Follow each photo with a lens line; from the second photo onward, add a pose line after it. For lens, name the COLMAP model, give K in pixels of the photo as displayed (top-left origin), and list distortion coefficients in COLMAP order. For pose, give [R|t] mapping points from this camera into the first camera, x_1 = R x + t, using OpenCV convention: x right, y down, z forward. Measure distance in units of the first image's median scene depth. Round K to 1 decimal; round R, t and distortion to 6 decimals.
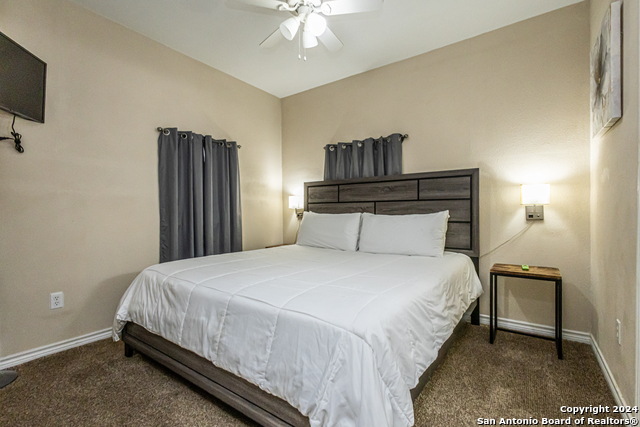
lens RADIAL K [[300.2, 0, 327.5], [0, 300.2, 215.8], [0, 0, 1]] dist [0.001416, -0.000605]
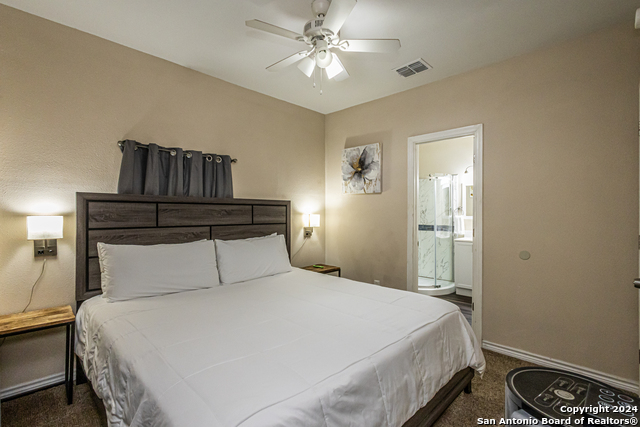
lens RADIAL K [[300.2, 0, 327.5], [0, 300.2, 215.8], [0, 0, 1]] dist [0.001416, -0.000605]
pose [[0.131204, 0.042916, 0.990426, -0.669225], [0.066983, 0.996396, -0.052048, -0.007733], [-0.989090, 0.073171, 0.127856, 0.548381]]
